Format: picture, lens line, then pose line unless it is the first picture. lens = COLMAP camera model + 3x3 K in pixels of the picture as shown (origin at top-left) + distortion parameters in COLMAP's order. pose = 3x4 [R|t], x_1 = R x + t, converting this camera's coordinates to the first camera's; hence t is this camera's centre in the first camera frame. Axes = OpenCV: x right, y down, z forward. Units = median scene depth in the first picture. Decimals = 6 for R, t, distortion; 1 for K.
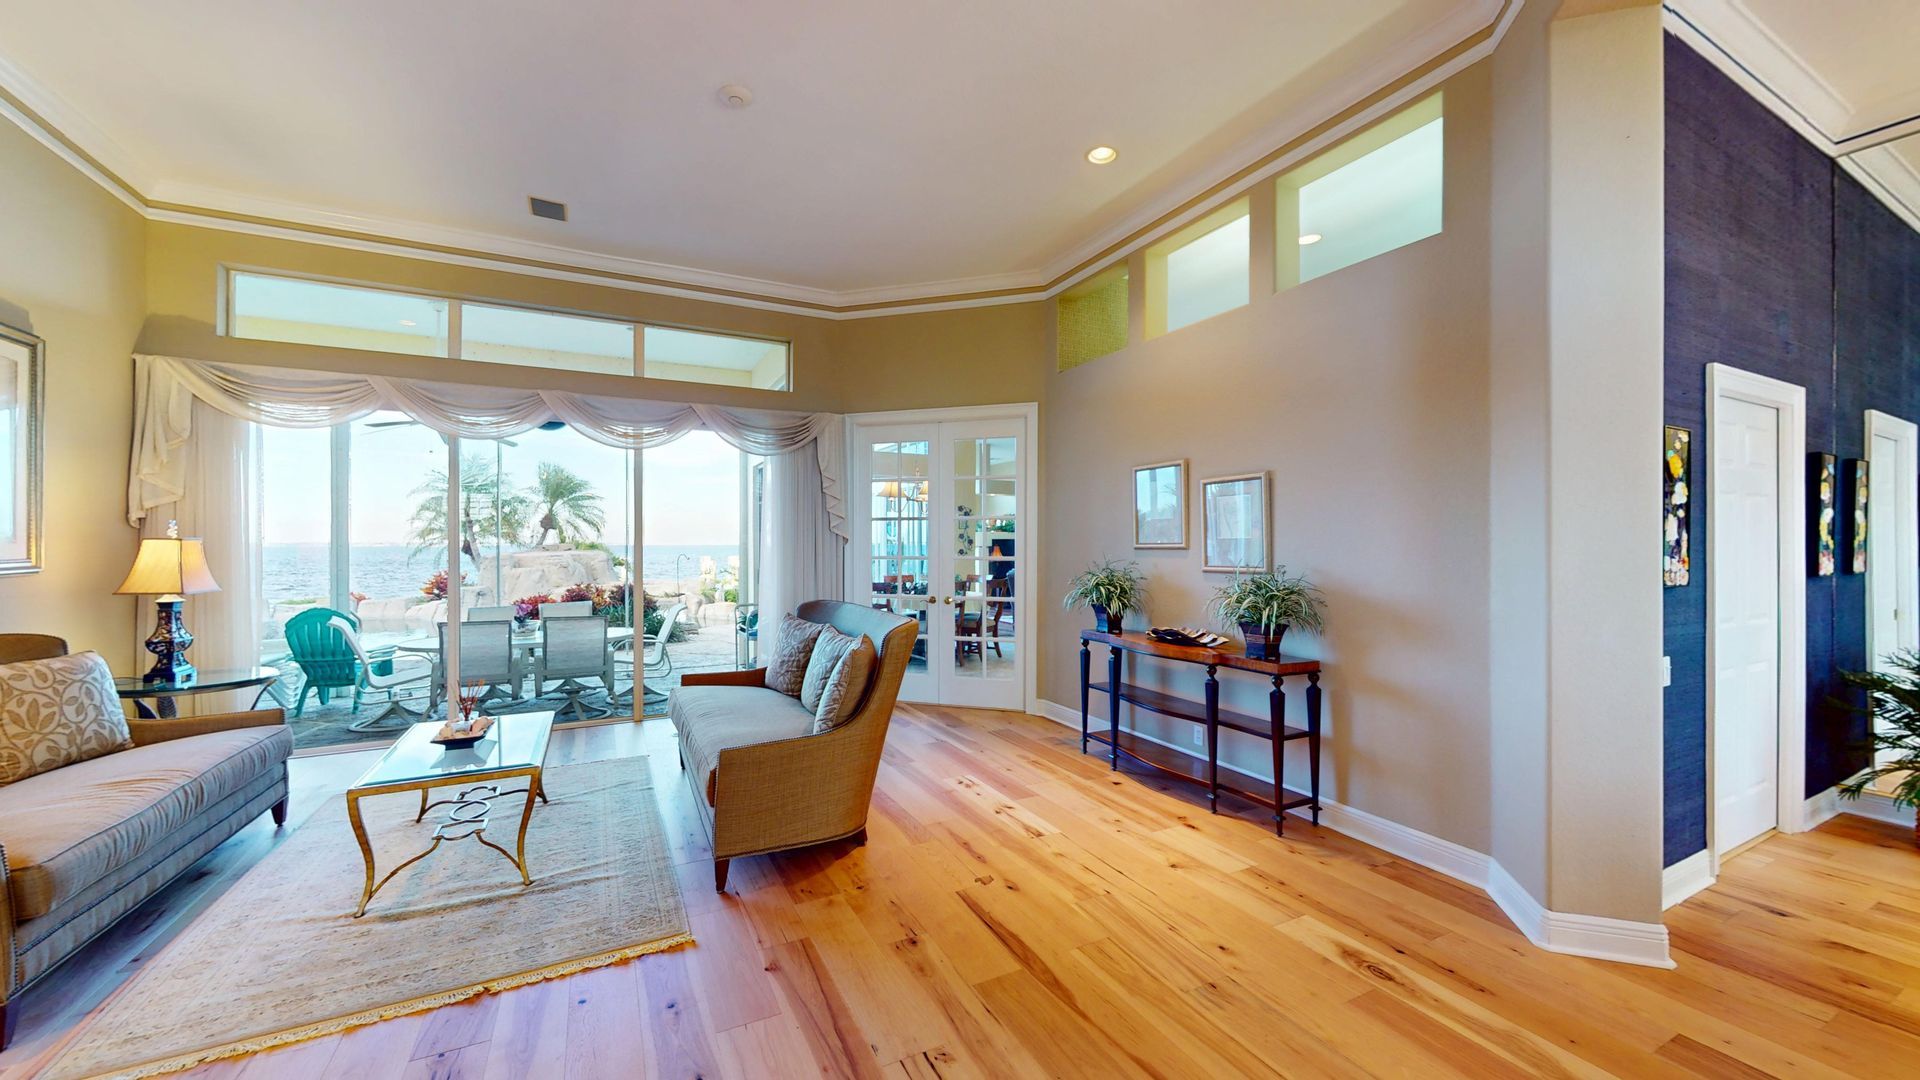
lens RADIAL K [[703.9, 0, 961.2], [0, 703.9, 543.5], [0, 0, 1]] dist [0.000615, -0.000267]
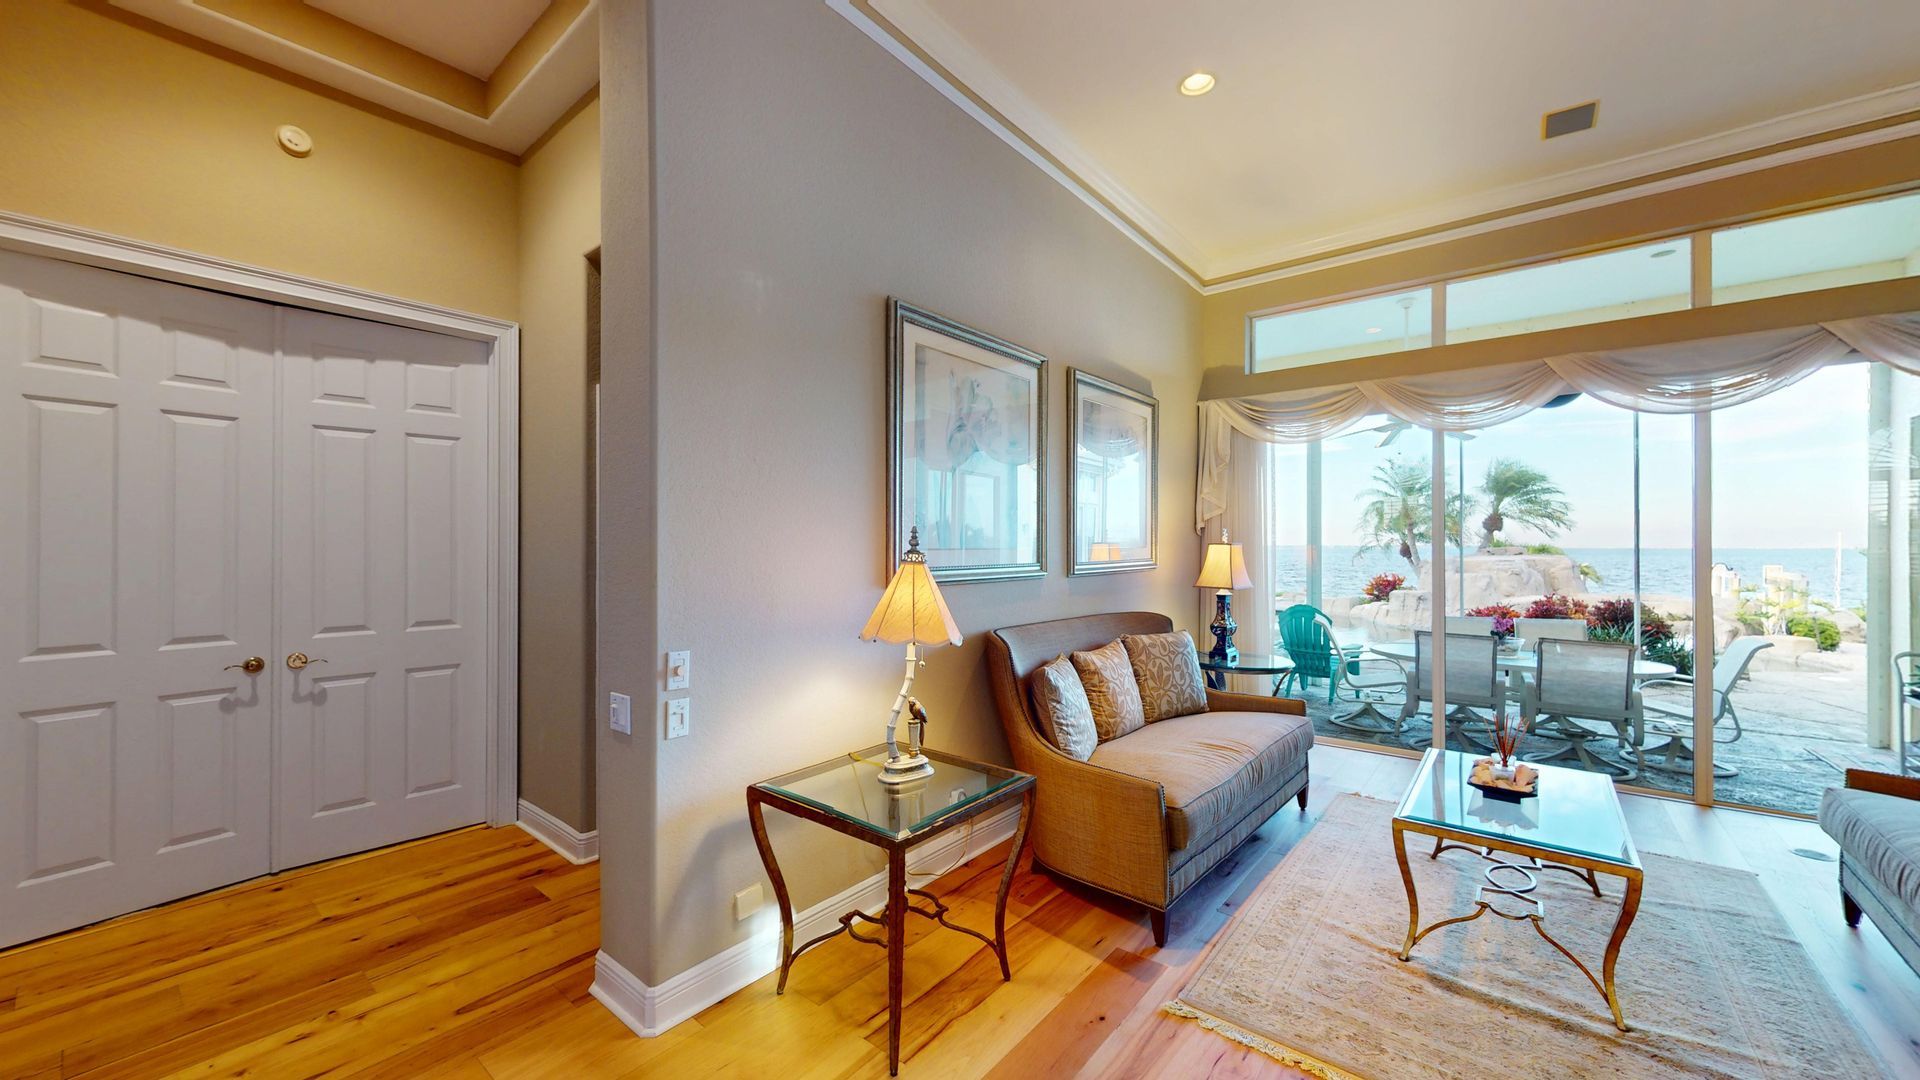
lens RADIAL K [[703.9, 0, 958.6], [0, 703.9, 543.6], [0, 0, 1]] dist [0.000615, -0.000267]
pose [[0.402646, -0.002746, -0.915351, -0.179450], [-0.000901, 0.999994, -0.003397, -0.002466], [0.915355, 0.002192, 0.402641, 0.076985]]
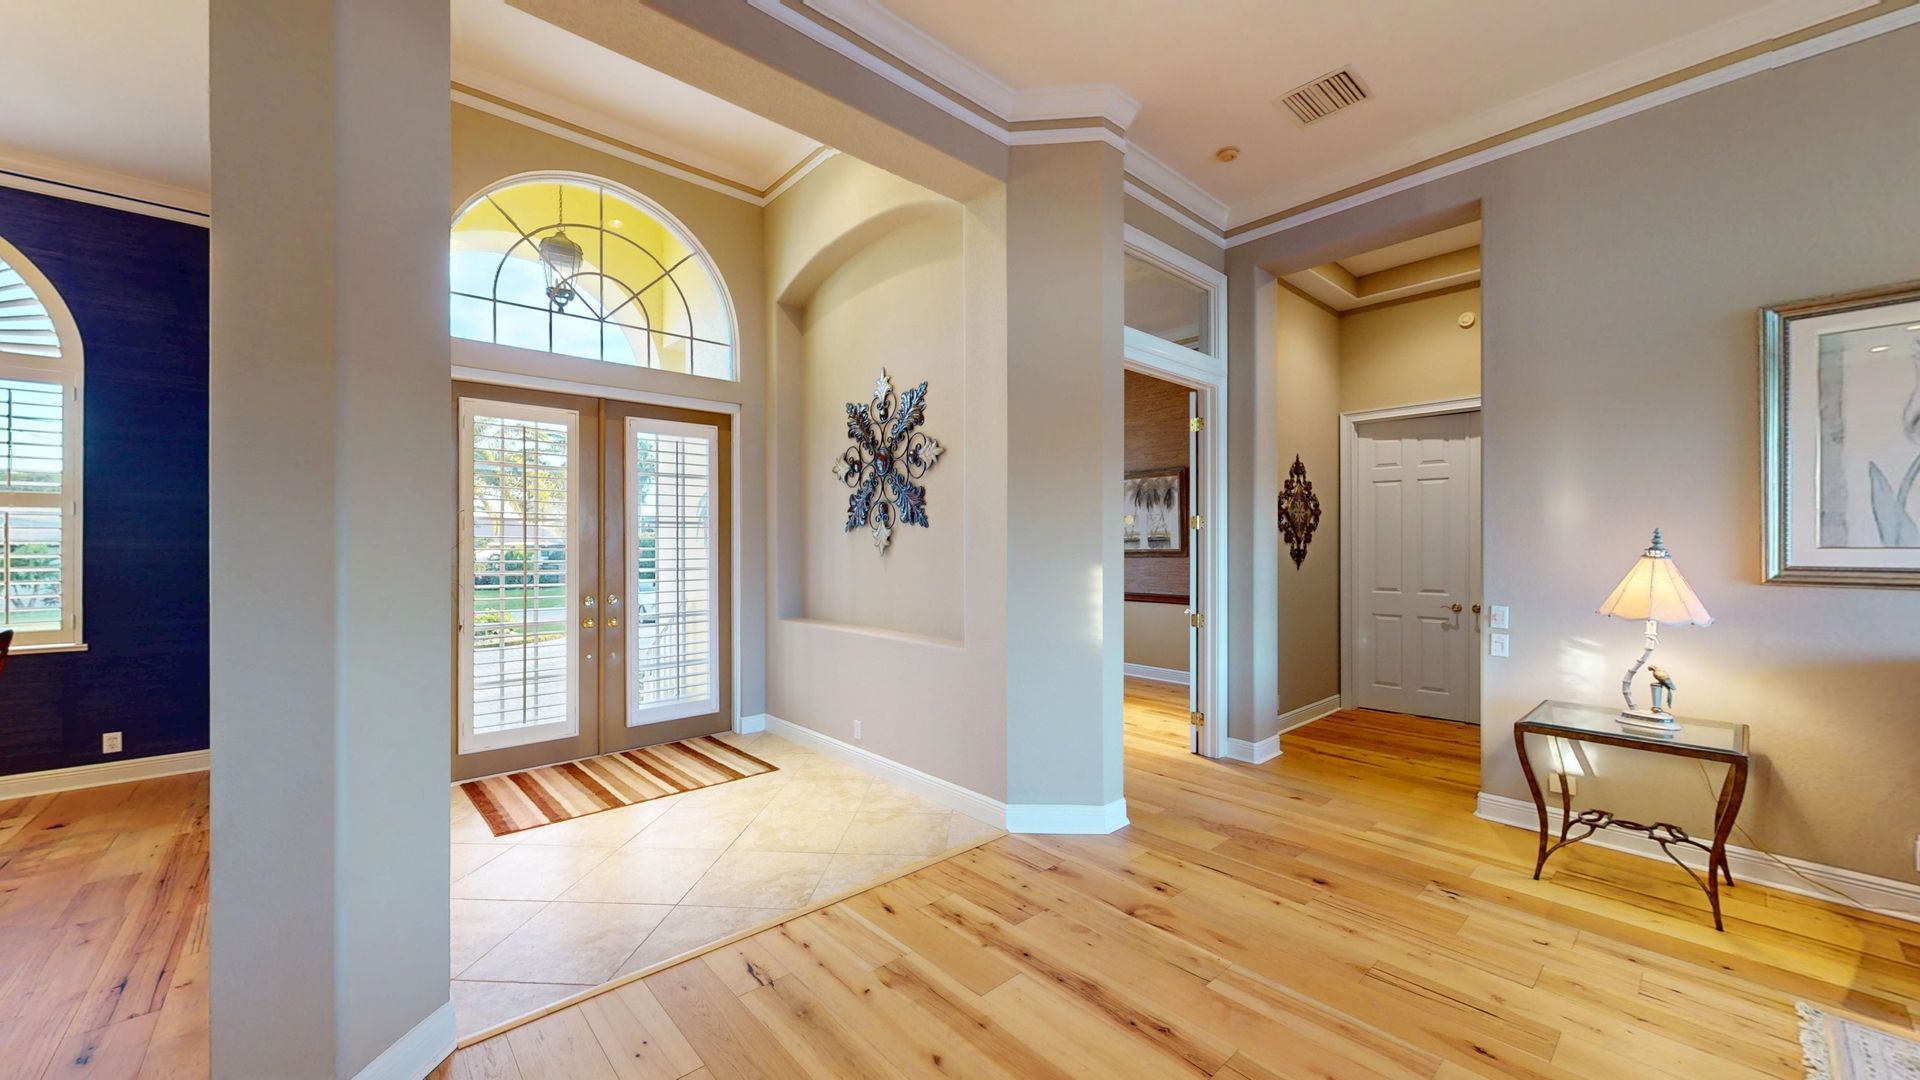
lens RADIAL K [[703.9, 0, 963.0], [0, 703.9, 541.9], [0, 0, 1]] dist [0.000615, -0.000267]
pose [[-0.965822, 0.000369, -0.259204, 0.171833], [0.001571, 0.999989, -0.004432, -0.002181], [0.259200, -0.004688, -0.965812, 0.842707]]
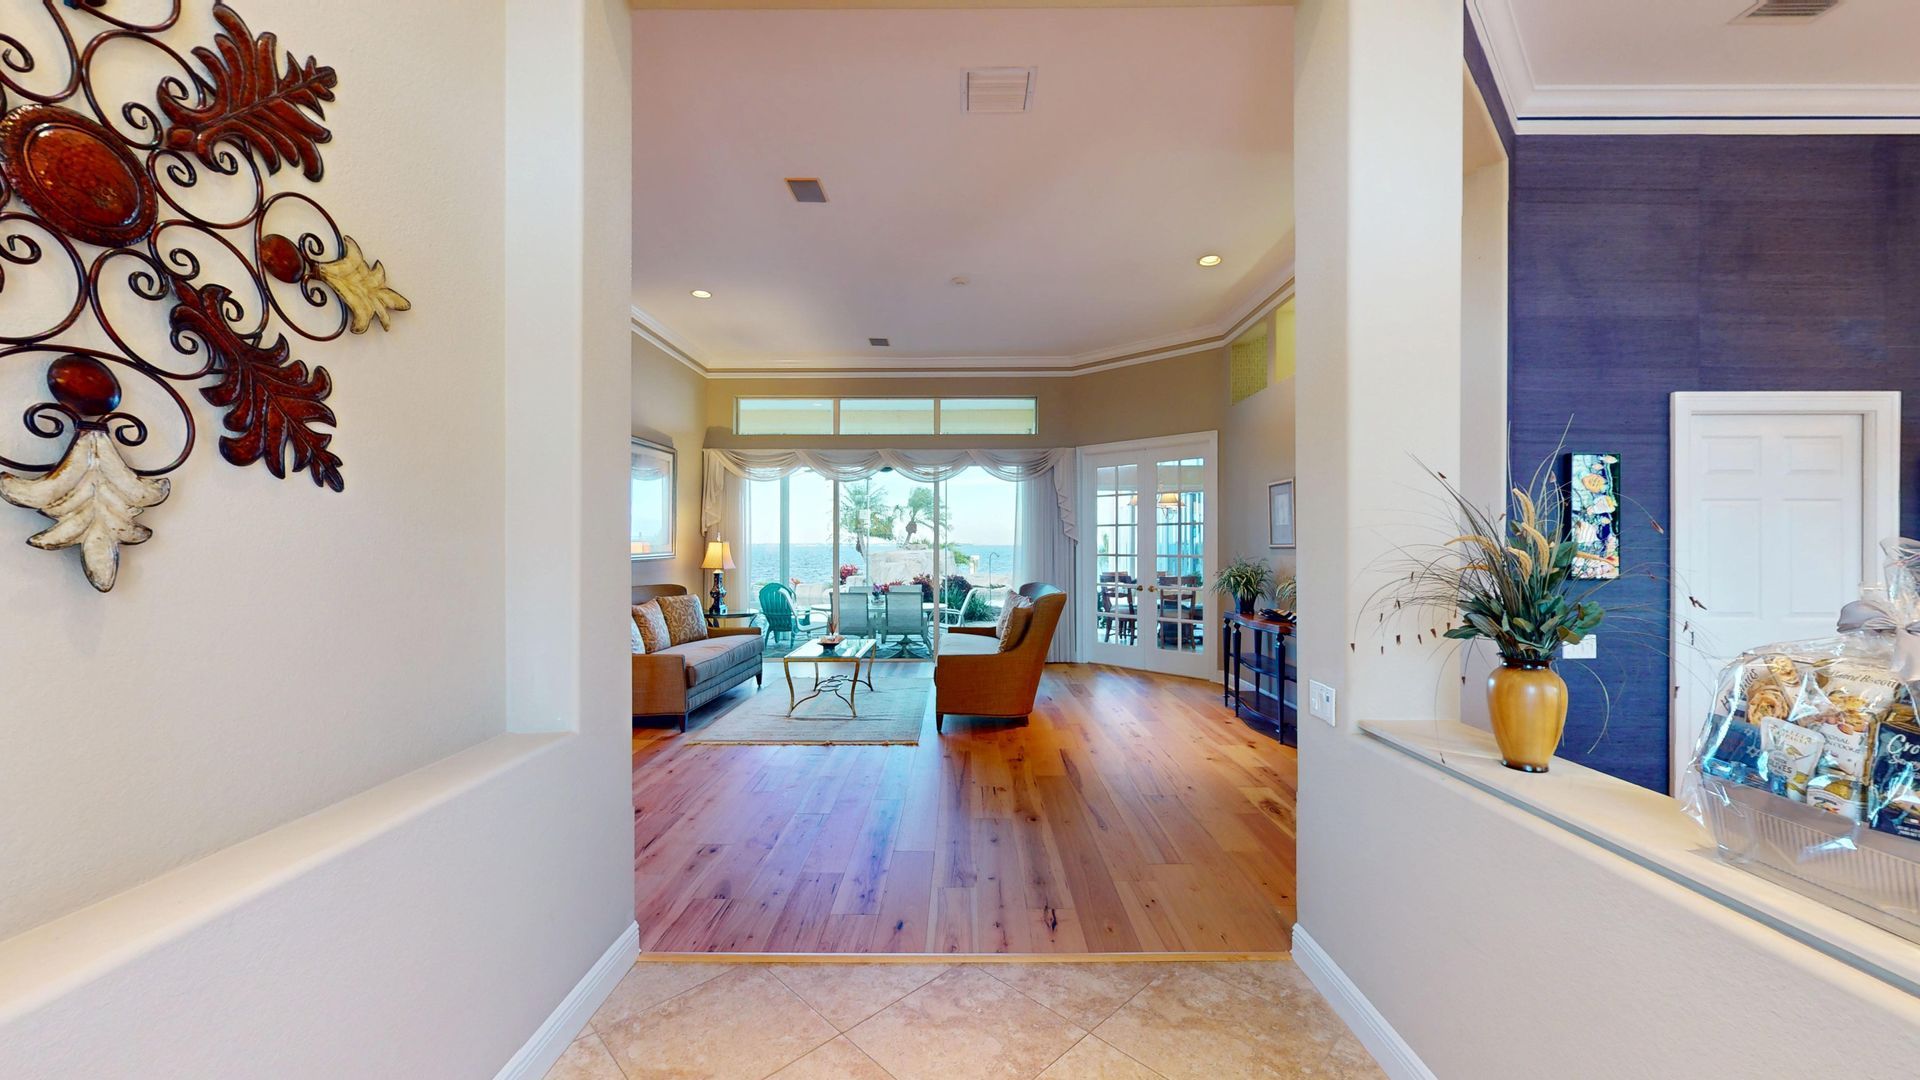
lens RADIAL K [[703.9, 0, 960.6], [0, 703.9, 546.0], [0, 0, 1]] dist [0.000615, -0.000267]
pose [[0.886183, 0.000900, -0.463334, 0.431504], [0.000385, 0.999996, 0.002678, -0.000162], [0.463335, -0.002552, 0.886180, -0.470097]]
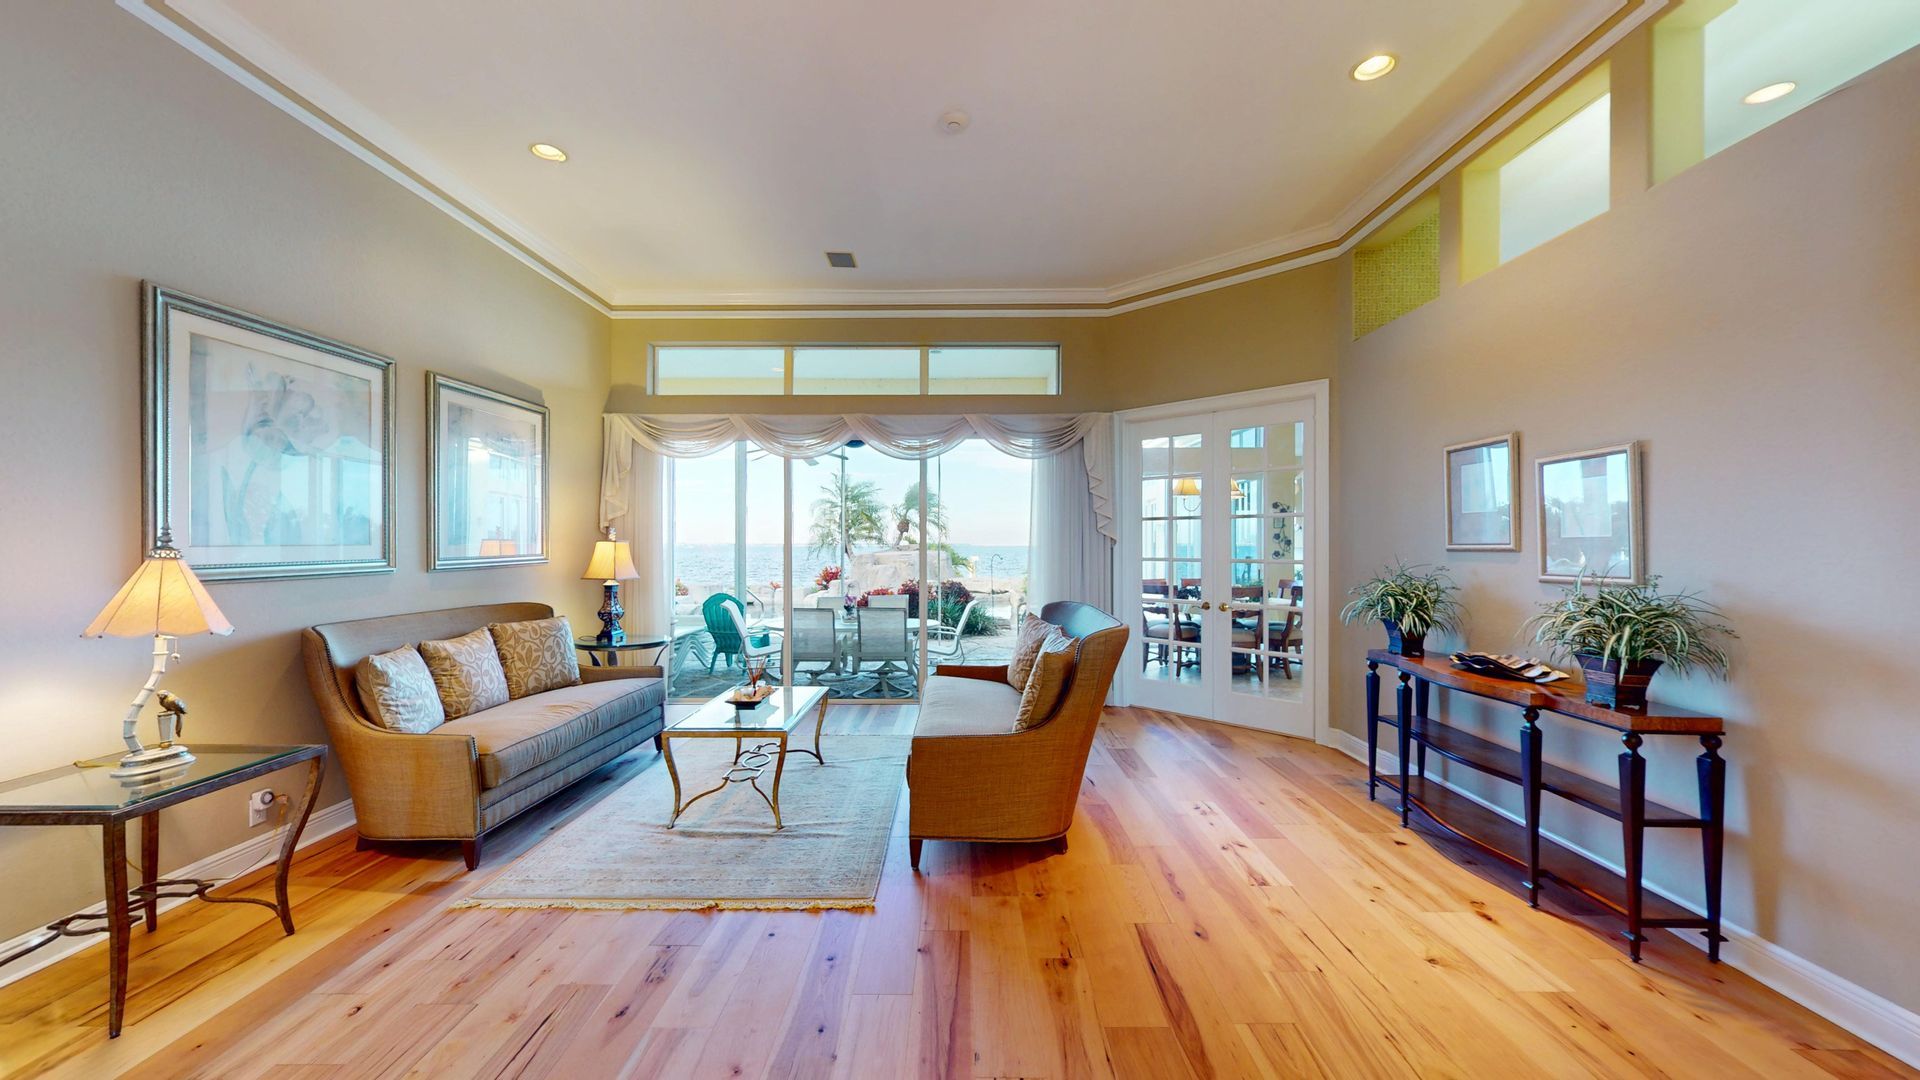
lens RADIAL K [[703.9, 0, 960.1], [0, 703.9, 543.9], [0, 0, 1]] dist [0.000615, -0.000267]
pose [[0.886375, -0.000265, -0.462968, 0.163752], [-0.000084, 1.000000, -0.000734, 0.000278], [0.462968, 0.000690, 0.886375, 0.060743]]
